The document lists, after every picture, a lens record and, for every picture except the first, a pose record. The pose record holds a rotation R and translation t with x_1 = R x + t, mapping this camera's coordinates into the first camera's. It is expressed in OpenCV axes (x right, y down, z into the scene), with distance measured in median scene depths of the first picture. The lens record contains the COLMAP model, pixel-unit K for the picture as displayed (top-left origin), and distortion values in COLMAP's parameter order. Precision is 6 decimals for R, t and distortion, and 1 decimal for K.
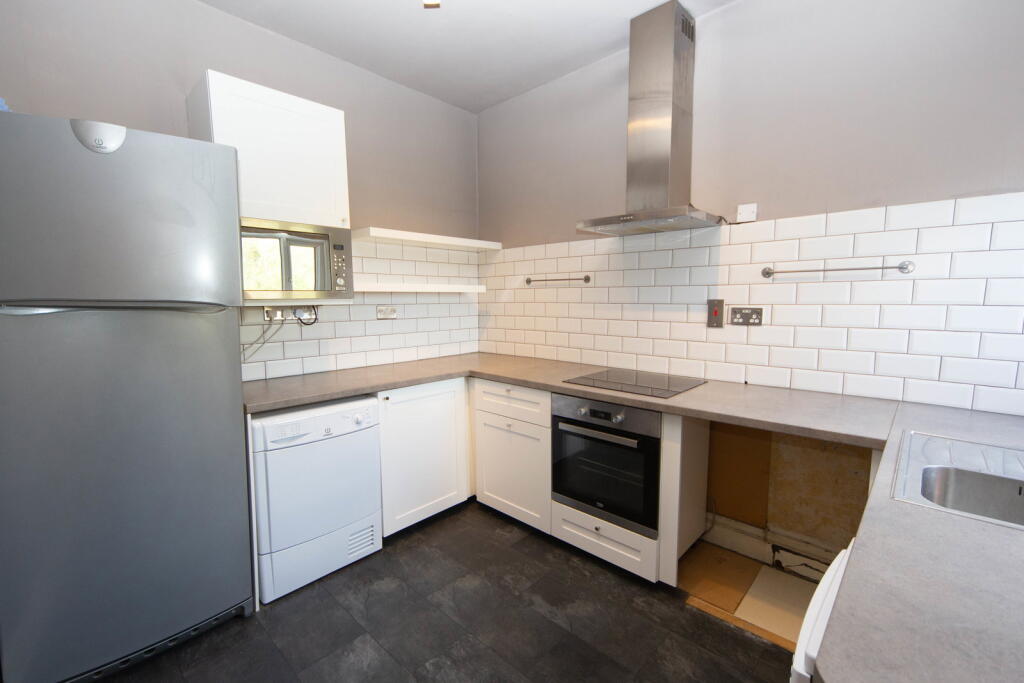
lens RADIAL K [[440.3, 0, 512.0], [0, 440.3, 341.5], [0, 0, 1]] dist [-0.000952, -0.000293]
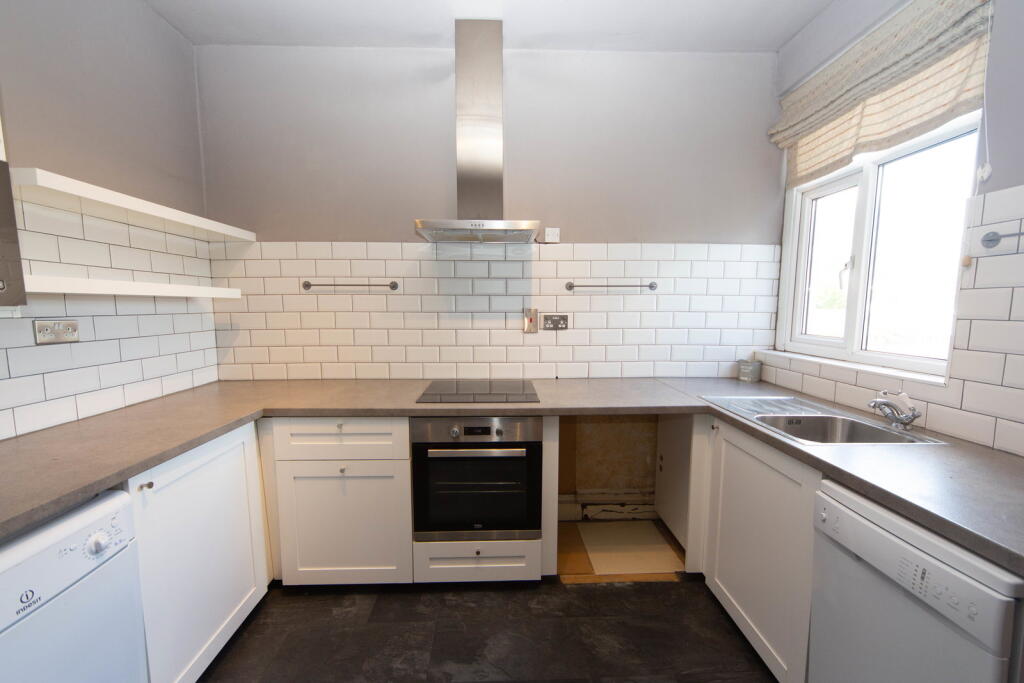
lens RADIAL K [[396.6, 0, 511.9], [0, 396.6, 343.4], [0, 0, 1]] dist [-0.000234, -0.000487]
pose [[0.705229, -0.062624, 0.706208, -0.302586], [0.066702, 0.997534, 0.021848, -0.030314], [-0.705835, 0.031698, 0.707667, 0.314730]]
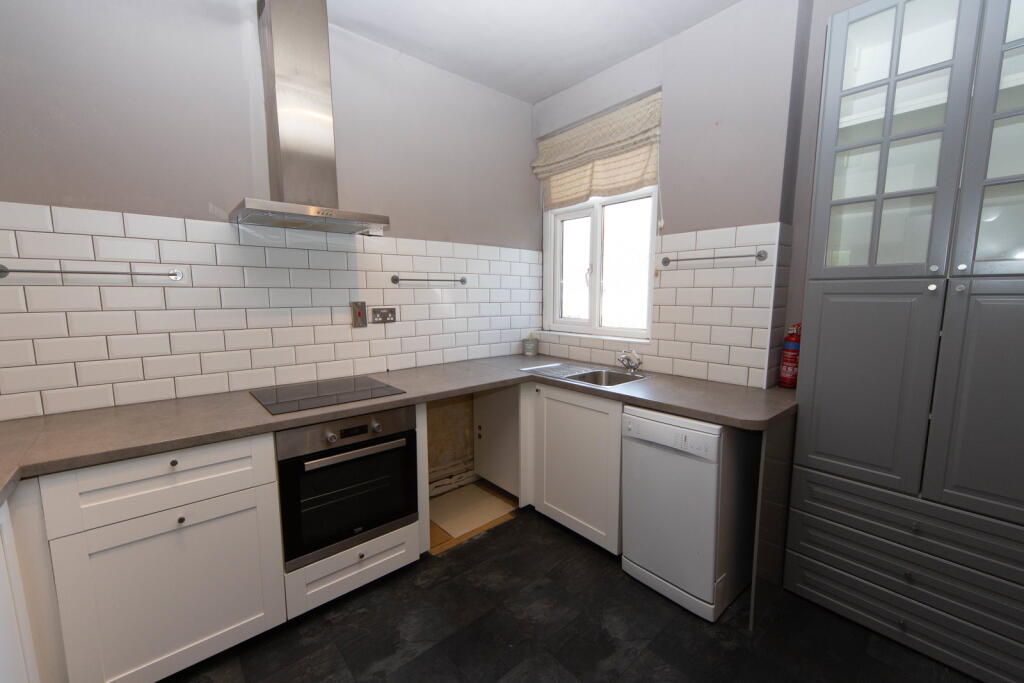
lens RADIAL K [[412.2, 0, 512.0], [0, 412.2, 341.5], [0, 0, 1]] dist [-0.001059, -0.000048]
pose [[0.097756, -0.109651, 0.989151, -0.530211], [0.101741, 0.989806, 0.099668, -0.061009], [-0.989996, 0.090894, 0.107916, 0.523536]]
